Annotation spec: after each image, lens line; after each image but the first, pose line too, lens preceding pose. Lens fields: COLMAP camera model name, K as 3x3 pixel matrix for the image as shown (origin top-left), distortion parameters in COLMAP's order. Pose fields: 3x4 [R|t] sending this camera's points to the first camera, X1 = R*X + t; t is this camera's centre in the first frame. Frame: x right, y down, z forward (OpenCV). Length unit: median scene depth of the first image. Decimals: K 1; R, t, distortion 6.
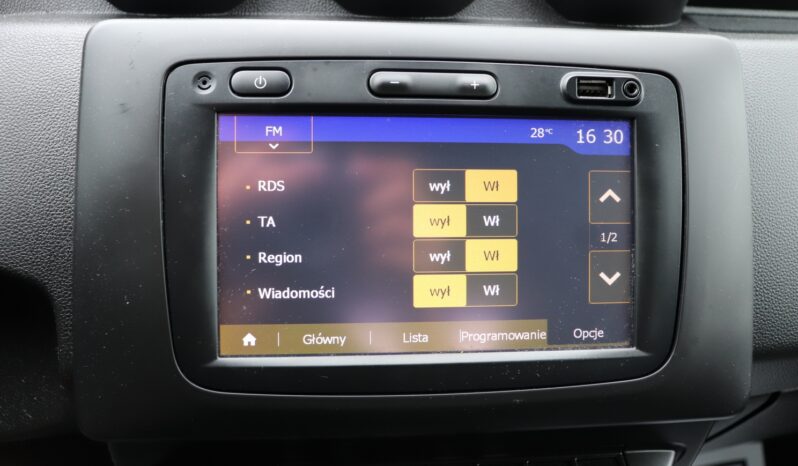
lens RADIAL K [[743.5, 0, 394.5], [0, 743.5, 240.0], [0, 0, 1]] dist [-0.076084, 0.000000]
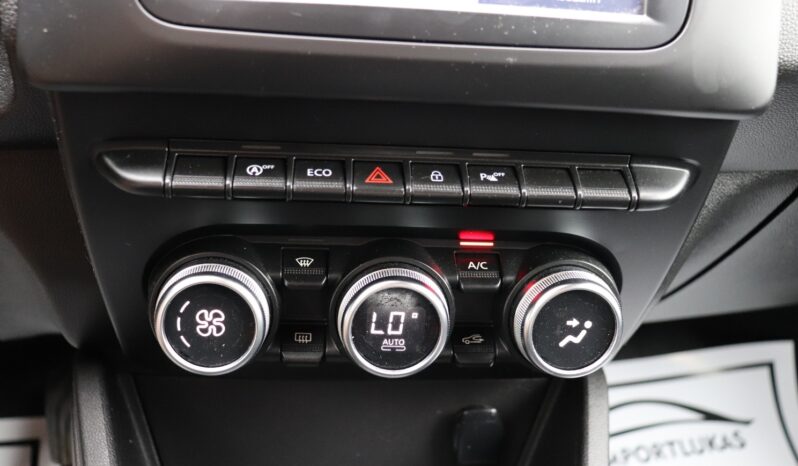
lens RADIAL K [[832.8, 0, 397.5], [0, 832.8, 238.6], [0, 0, 1]] dist [-0.063368, 0.000000]
pose [[0.999332, 0.036532, 0.000800, 0.035931], [-0.036523, 0.997890, 0.053690, 0.381913], [0.001163, -0.053683, 0.998557, -0.015891]]
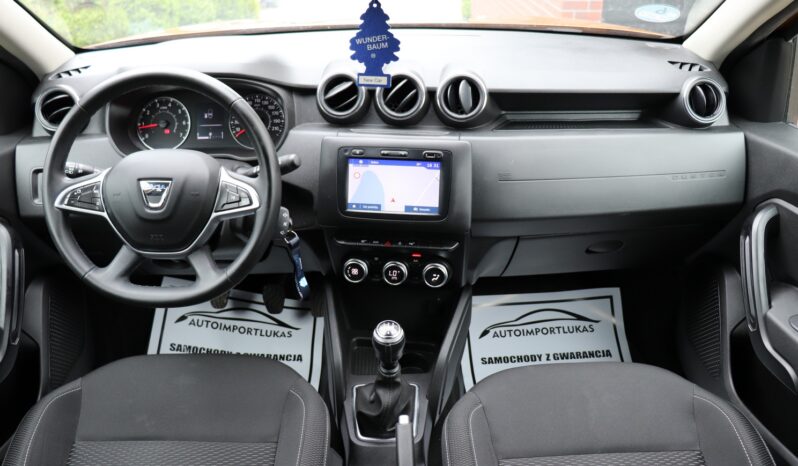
lens RADIAL K [[668.2, 0, 391.6], [0, 668.2, 231.9], [0, 0, 1]] dist [-0.164424, 0.149037]
pose [[0.969442, 0.068137, -0.235666, 1.019815], [-0.041407, 0.992319, 0.116568, -0.201965], [0.241799, -0.103247, 0.964818, -2.977230]]
